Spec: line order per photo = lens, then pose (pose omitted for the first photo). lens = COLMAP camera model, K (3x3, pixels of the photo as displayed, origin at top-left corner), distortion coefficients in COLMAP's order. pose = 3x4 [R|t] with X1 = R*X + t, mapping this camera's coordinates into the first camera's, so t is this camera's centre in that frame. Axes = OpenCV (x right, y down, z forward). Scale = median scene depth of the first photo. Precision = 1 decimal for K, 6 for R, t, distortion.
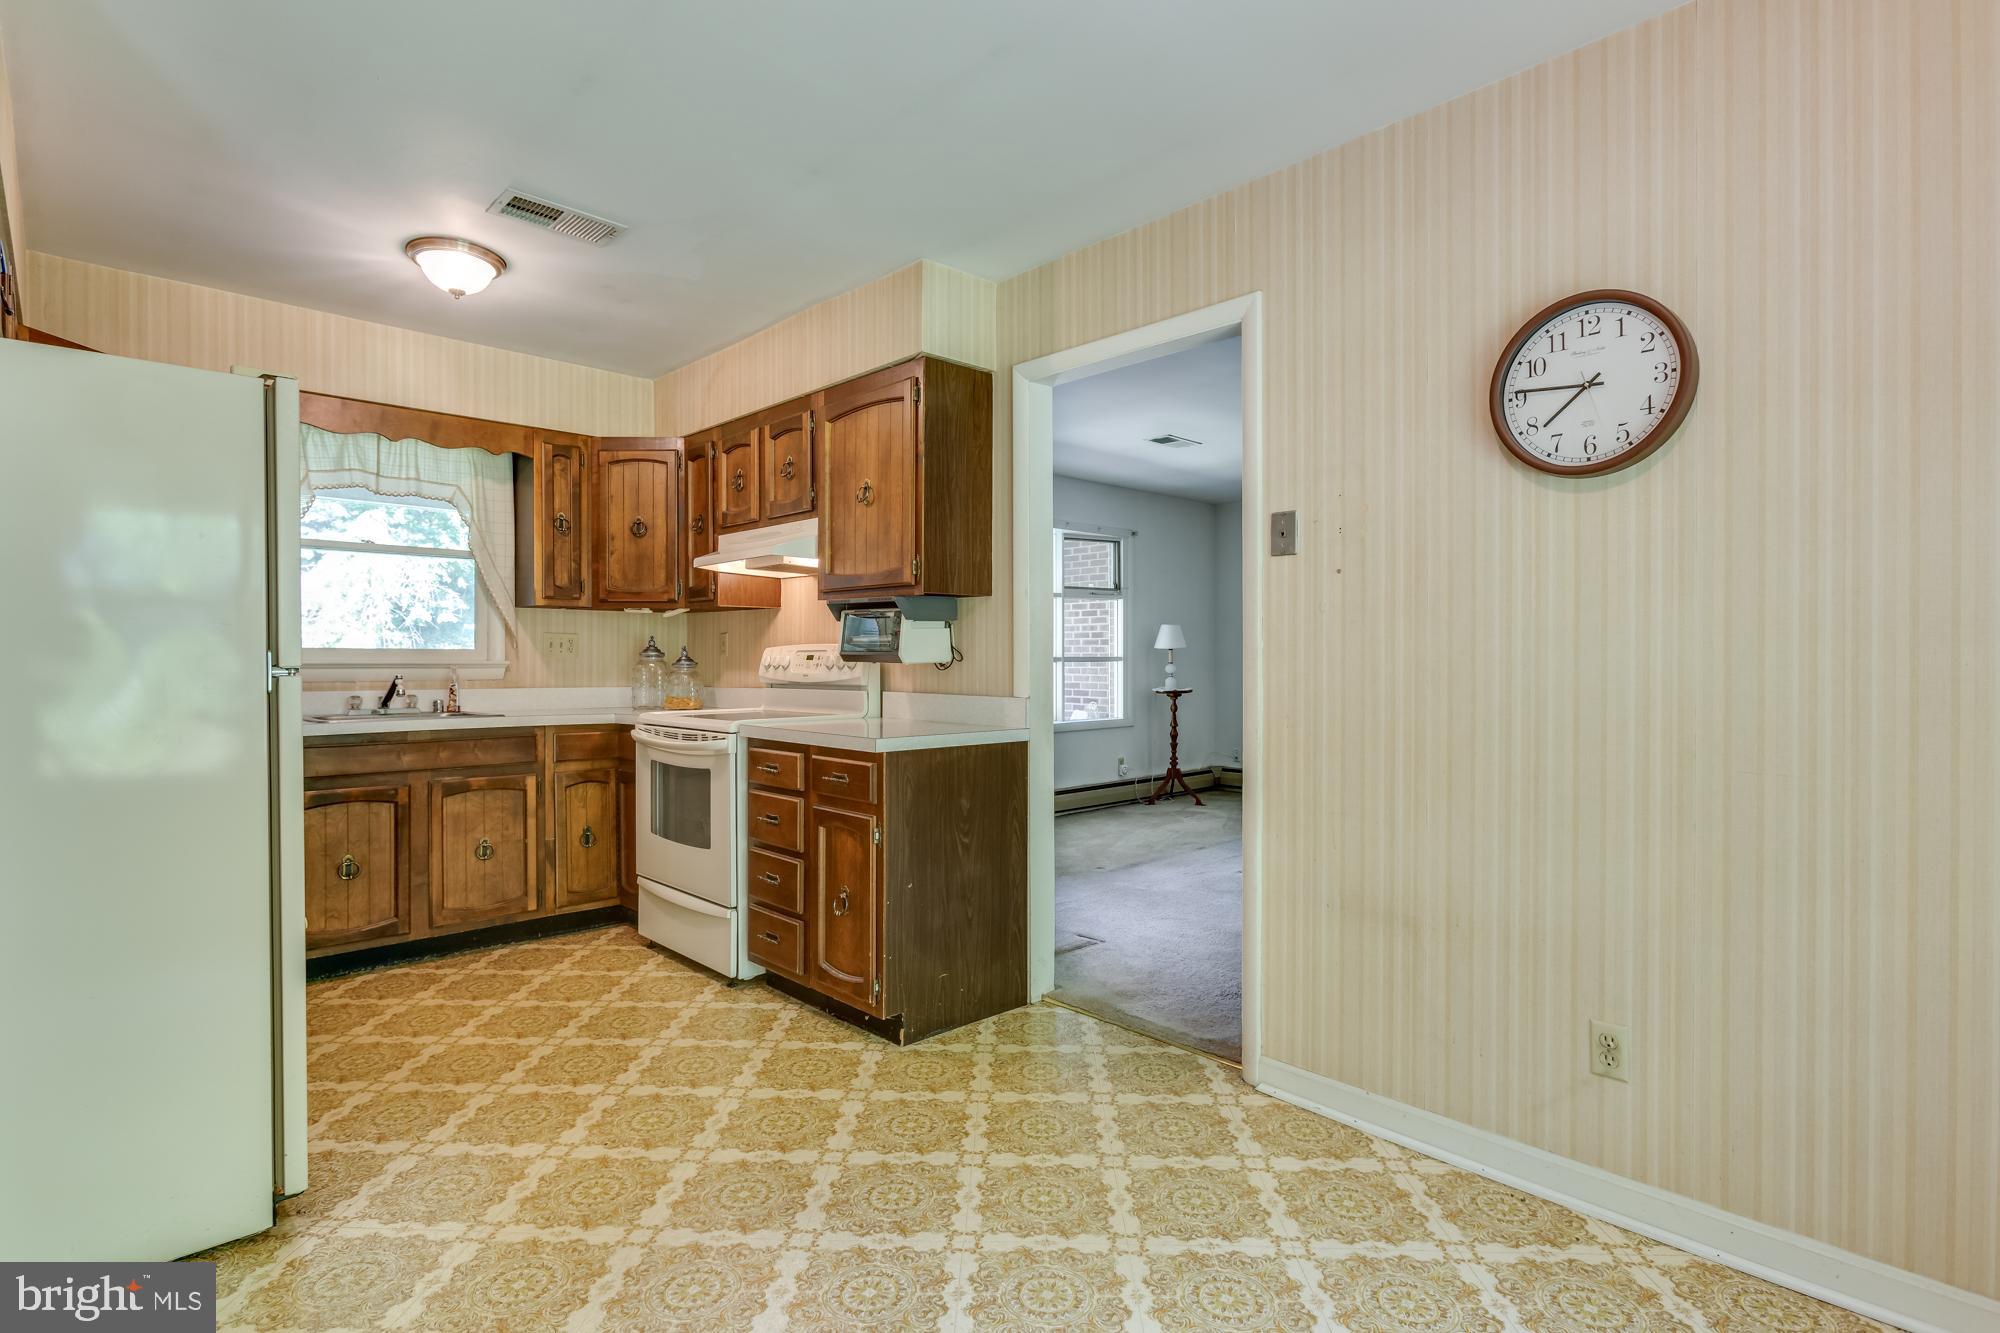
lens RADIAL K [[976.9, 0, 1000.0], [0, 976.9, 666.5], [0, 0, 1]] dist [-0.001482, -0.000445]
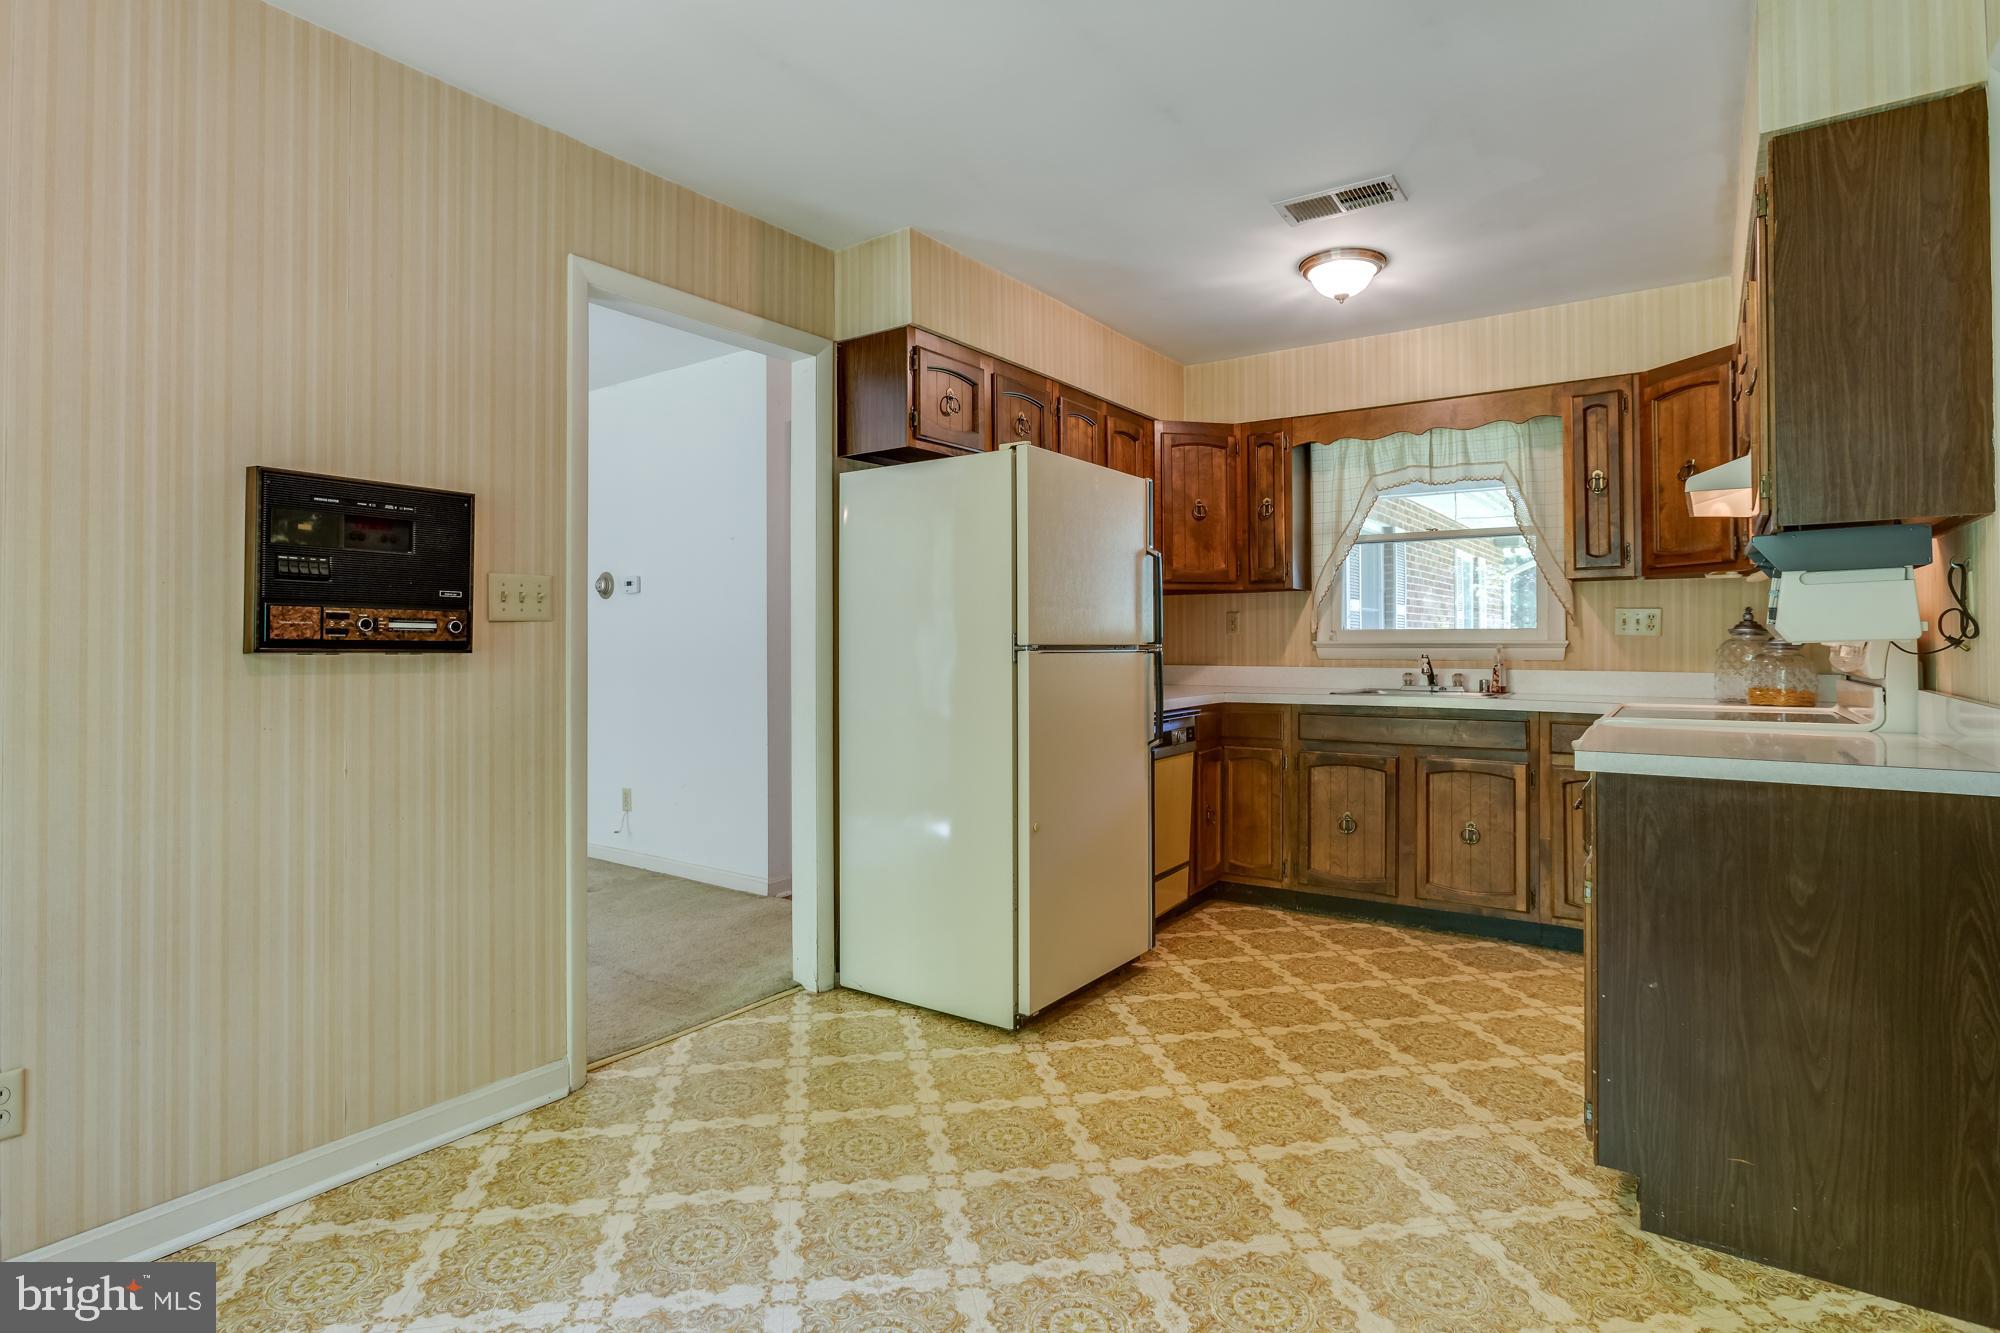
lens RADIAL K [[1003.7, 0, 999.9], [0, 1003.7, 621.6], [0, 0, 1]] dist [-0.036543, 0.015681]
pose [[0.191994, -0.022009, -0.981149, 0.402185], [-0.005640, 0.999707, -0.023529, 0.001973], [0.981380, 0.010051, 0.191813, 0.385502]]
